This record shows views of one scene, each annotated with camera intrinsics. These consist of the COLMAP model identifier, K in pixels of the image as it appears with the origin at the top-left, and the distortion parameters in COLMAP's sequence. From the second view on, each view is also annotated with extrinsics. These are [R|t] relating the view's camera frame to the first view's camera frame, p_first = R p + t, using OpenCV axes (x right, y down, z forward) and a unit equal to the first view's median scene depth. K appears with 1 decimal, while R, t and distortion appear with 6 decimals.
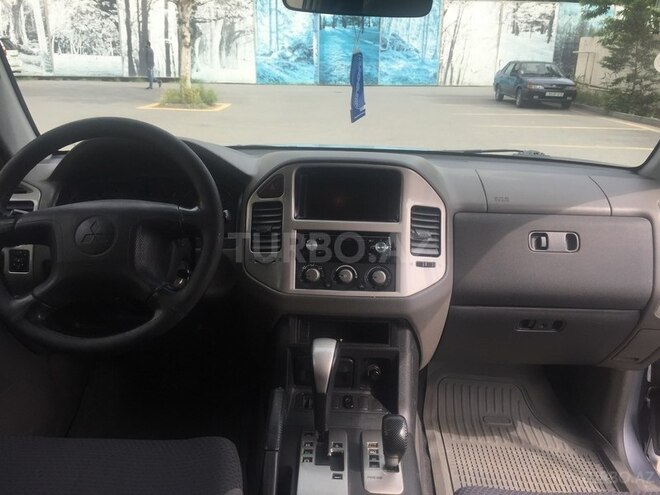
lens RADIAL K [[569.3, 0, 330.0], [0, 569.3, 247.5], [0, 0, 1]] dist [0.059650, -0.115836]
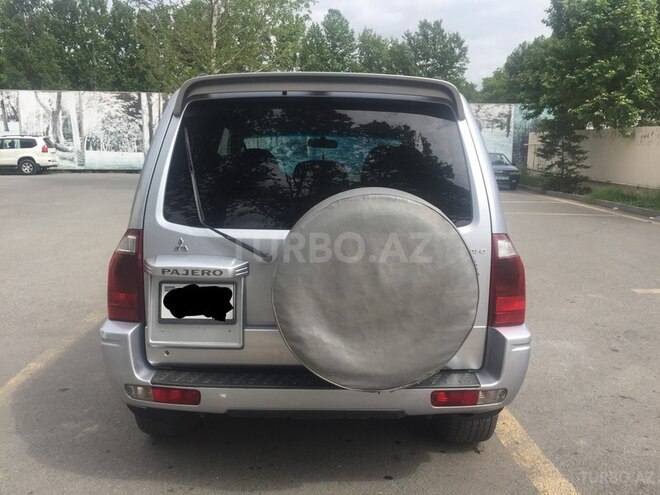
lens RADIAL K [[569.3, 0, 330.0], [0, 569.3, 247.5], [0, 0, 1]] dist [0.059650, -0.115836]
pose [[0.999841, -0.014028, 0.011048, 0.001911], [0.015537, 0.988387, -0.151159, 0.042951], [-0.008799, 0.151306, 0.988448, -0.135484]]
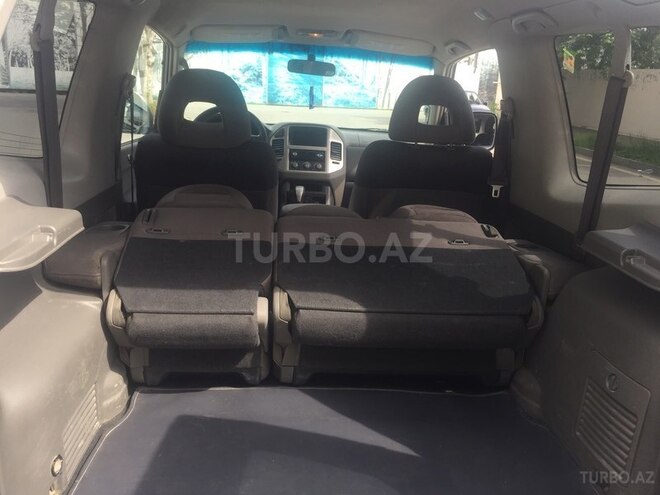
lens RADIAL K [[569.3, 0, 330.0], [0, 569.3, 247.5], [0, 0, 1]] dist [0.059650, -0.115836]
pose [[0.995215, 0.005816, 0.097540, -0.005612], [-0.002373, 0.999371, -0.035382, 0.023707], [-0.097684, 0.034982, 0.994602, -0.076335]]
